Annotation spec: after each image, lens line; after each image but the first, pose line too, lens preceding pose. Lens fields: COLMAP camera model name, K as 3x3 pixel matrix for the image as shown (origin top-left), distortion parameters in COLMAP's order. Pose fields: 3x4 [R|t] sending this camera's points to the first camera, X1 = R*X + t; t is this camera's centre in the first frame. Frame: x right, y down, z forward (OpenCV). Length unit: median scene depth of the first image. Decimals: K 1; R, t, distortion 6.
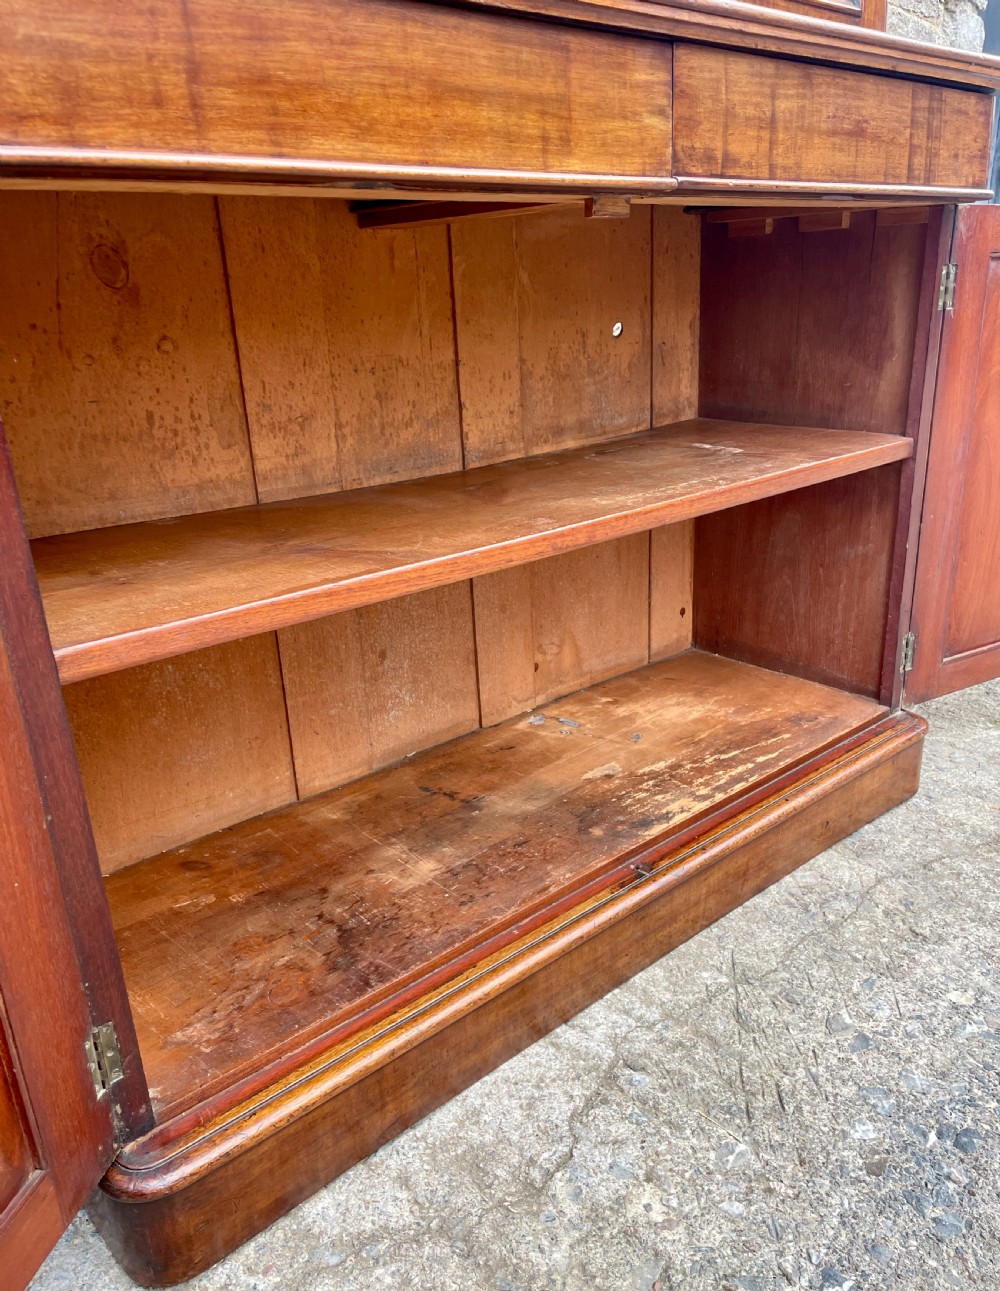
lens RADIAL K [[1029.4, 0, 522.3], [0, 1029.4, 679.5], [0, 0, 1]] dist [0.079040, -0.102185]
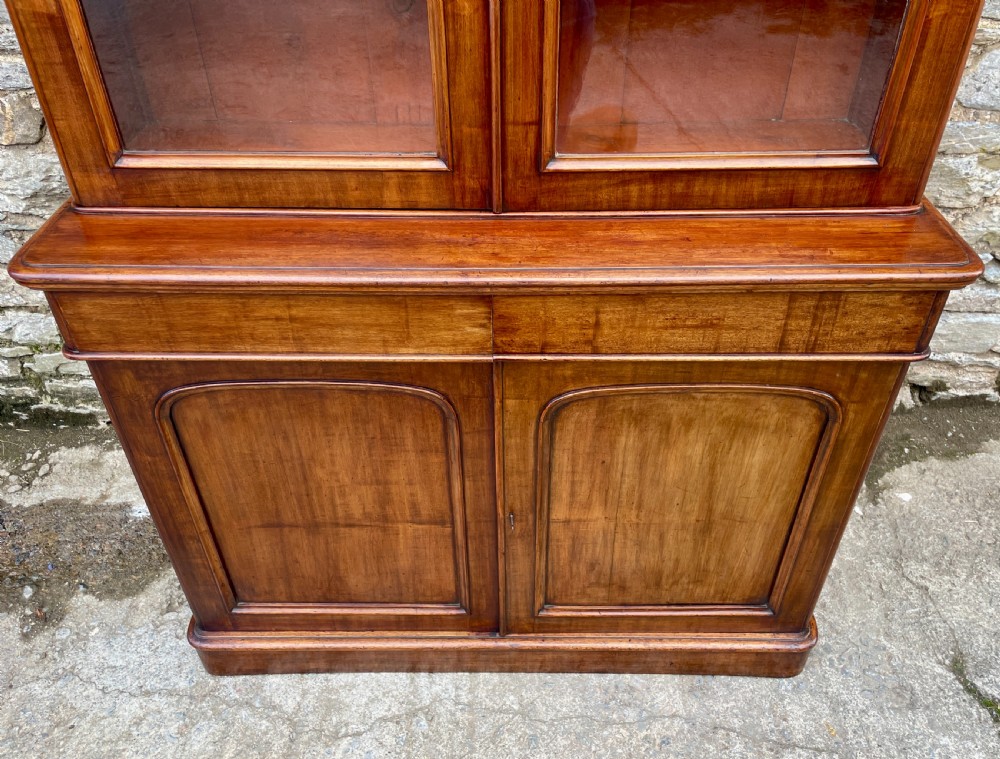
lens RADIAL K [[813.3, 0, 511.8], [0, 813.3, 398.8], [0, 0, 1]] dist [0.084474, -0.111362]
pose [[0.736146, 0.464657, -0.492121, 0.654340], [-0.270525, 0.868499, 0.415362, -0.762775], [0.620407, -0.172636, 0.765043, 0.032090]]
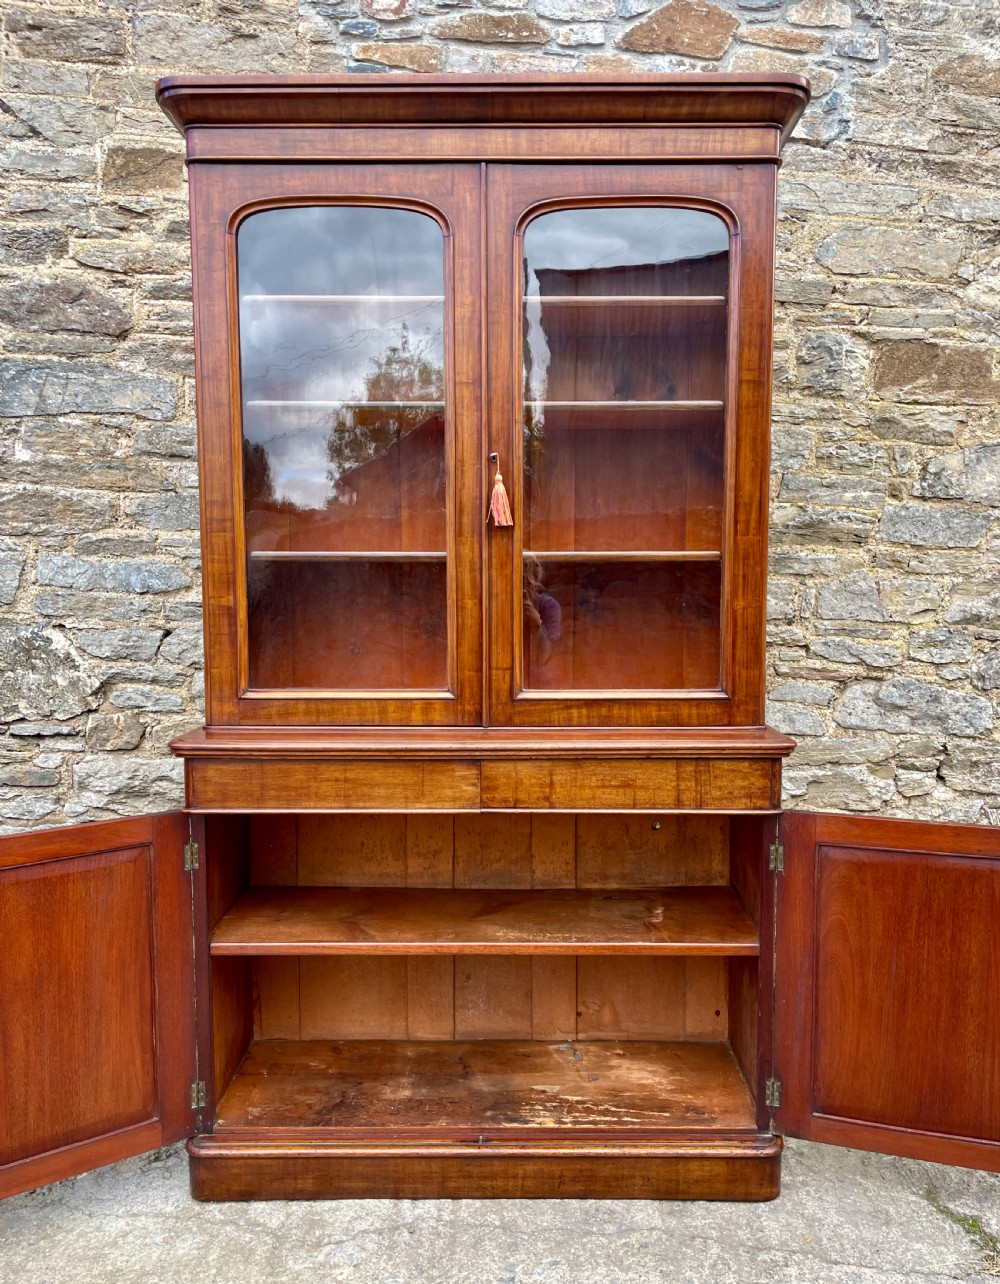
lens RADIAL K [[1025.9, 0, 523.1], [0, 1025.9, 662.6], [0, 0, 1]] dist [0.088777, -0.123805]
pose [[0.739712, 0.106715, -0.664408, 1.358980], [-0.271141, 0.950915, -0.149139, -0.380535], [0.615880, 0.290468, 0.732339, -0.570299]]
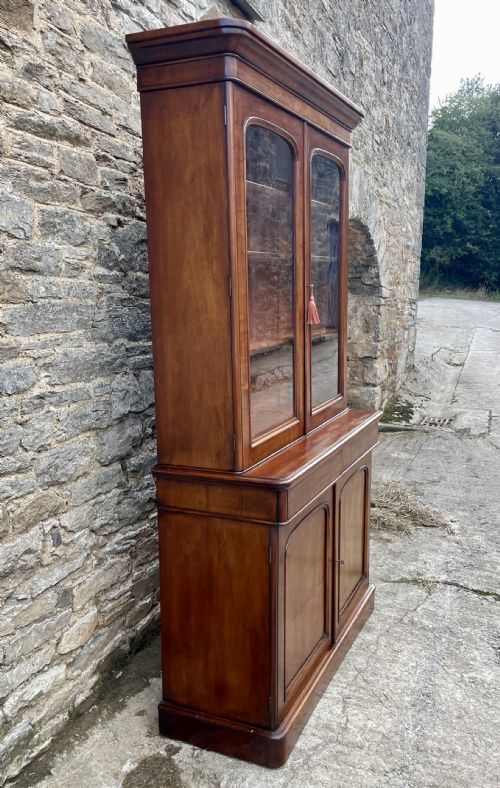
lens RADIAL K [[700.6, 0, 261.4], [0, 700.6, 396.8], [0, 0, 1]] dist [0.075131, -0.083840]
pose [[0.909855, -0.033817, 0.413547, -1.112872], [0.118955, 0.976096, -0.181898, -0.238674], [-0.397510, 0.214694, 0.892128, -1.281390]]
